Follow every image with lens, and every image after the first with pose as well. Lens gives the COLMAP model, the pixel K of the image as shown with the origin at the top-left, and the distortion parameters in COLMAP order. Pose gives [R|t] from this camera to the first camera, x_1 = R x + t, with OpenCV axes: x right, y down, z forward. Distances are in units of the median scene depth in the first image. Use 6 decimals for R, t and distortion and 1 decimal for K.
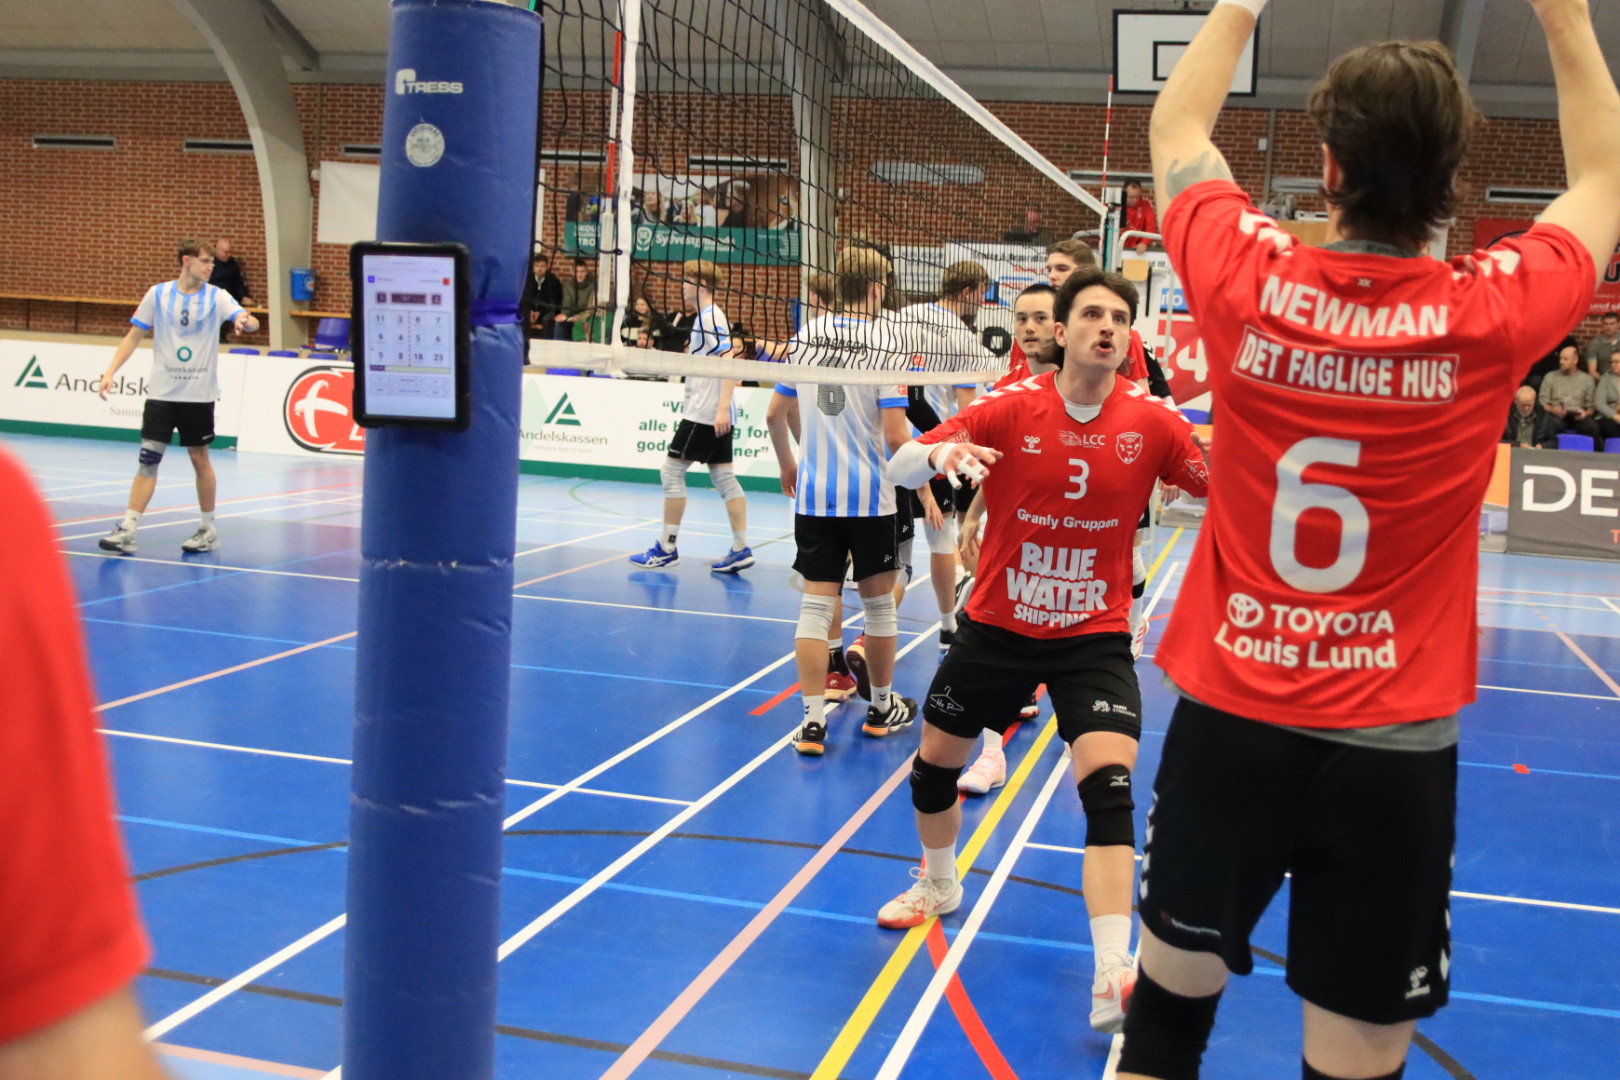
lens RADIAL K [[1926.6, 0, 805.5], [0, 1926.6, 550.5], [0, 0, 1]] dist [-0.067855, 0.064410]
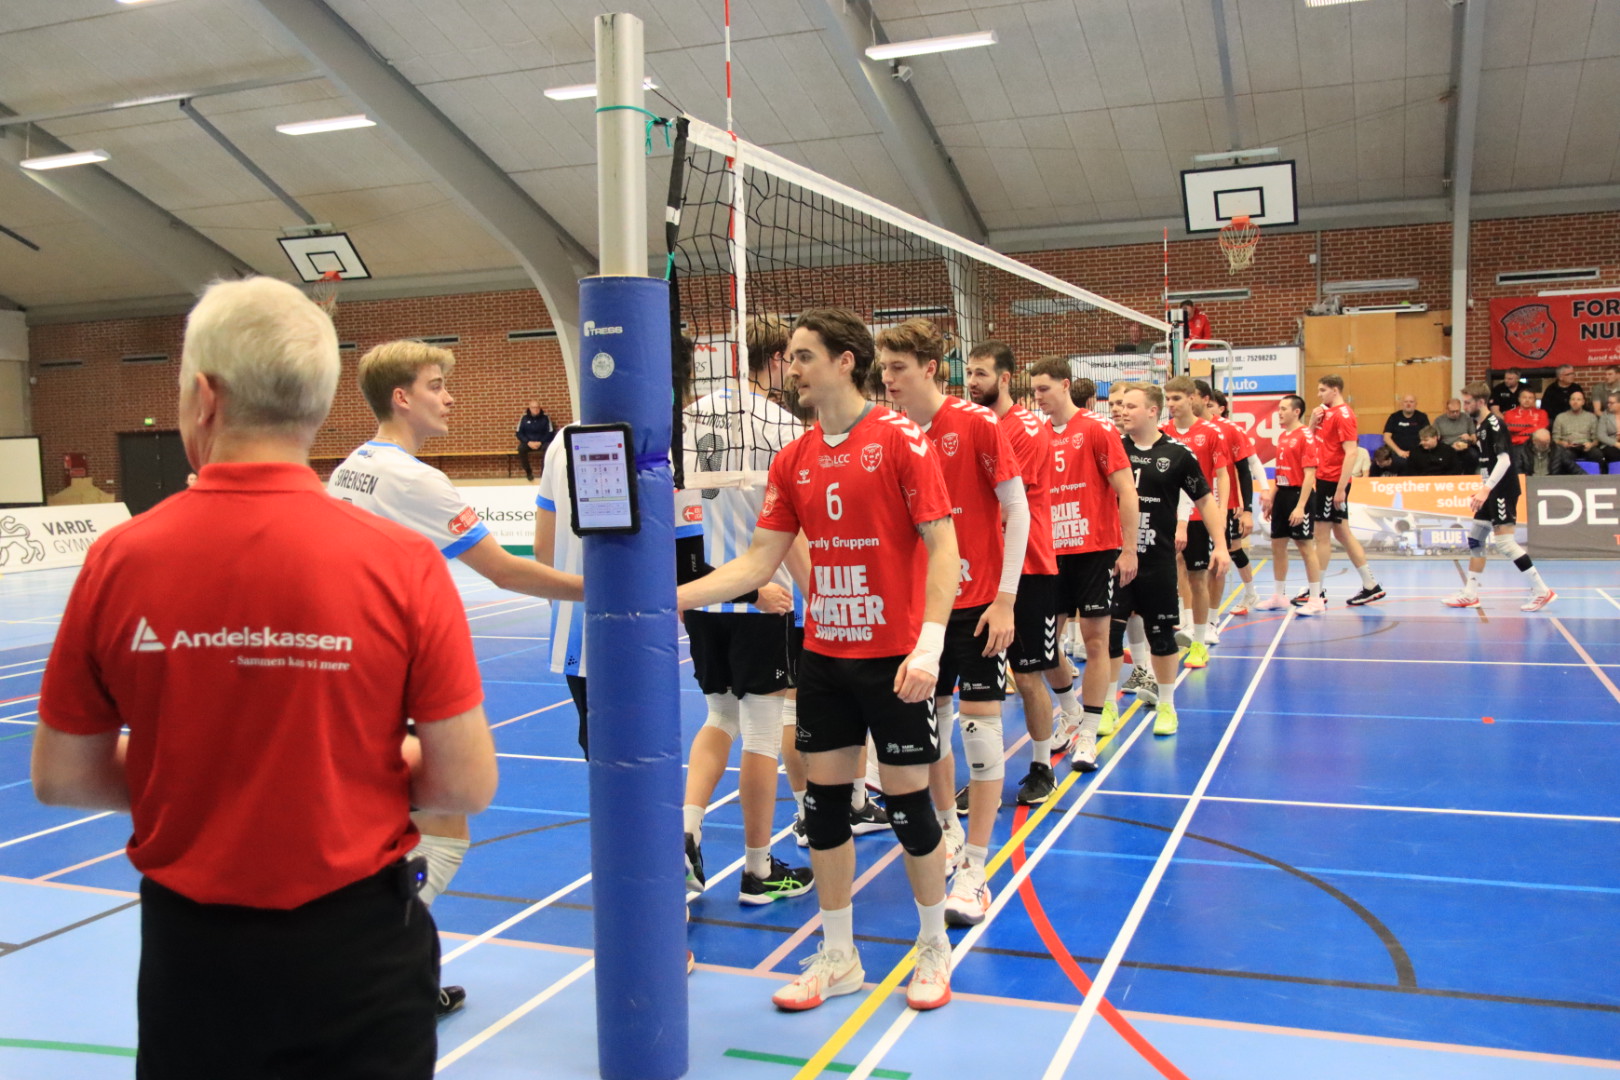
lens RADIAL K [[1504.0, 0, 810.0], [0, 1504.0, 540.0], [0, 0, 1]] dist [-0.036049, 0.020560]
pose [[0.988609, -0.077364, -0.129102, 0.021800], [0.071503, 0.996214, -0.049438, 0.002937], [0.132438, 0.039644, 0.990398, -0.042783]]
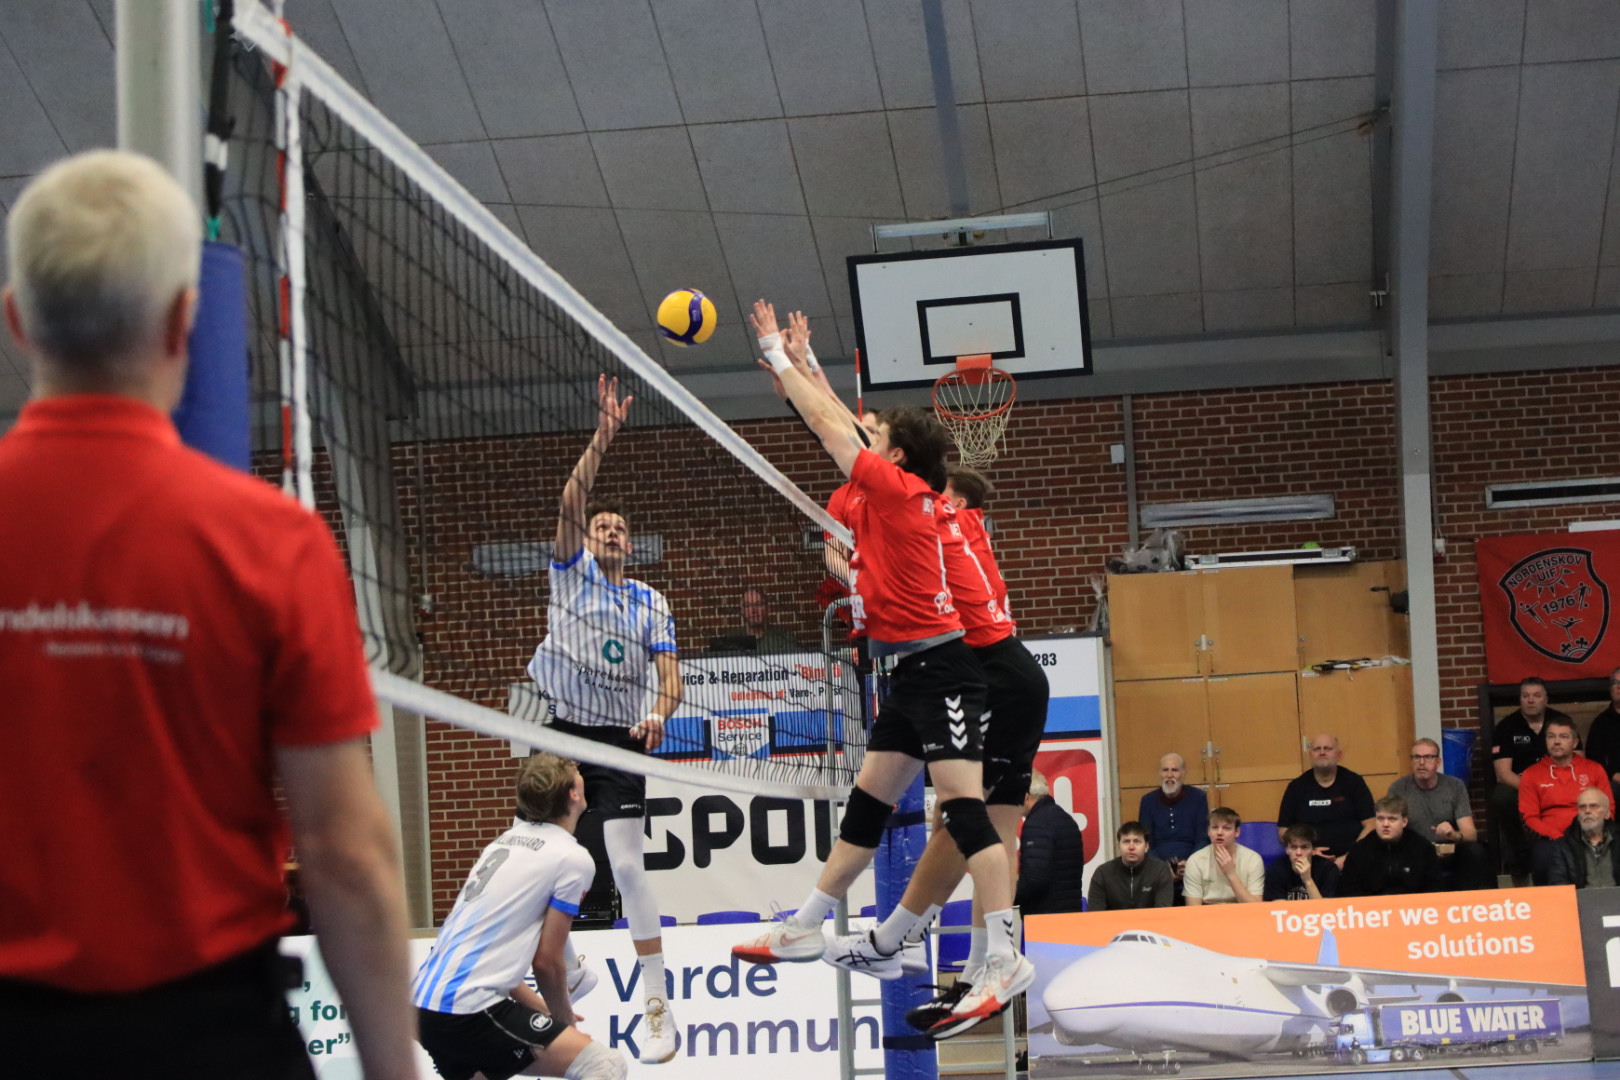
lens RADIAL K [[3660.1, 0, 813.4], [0, 3660.1, 591.2], [0, 0, 1]] dist [-0.090023, -0.089663]
pose [[0.985979, -0.095246, 0.137015, -0.020002], [0.120212, 0.974908, -0.187358, 0.039108], [-0.115732, 0.201202, 0.972689, -0.114415]]
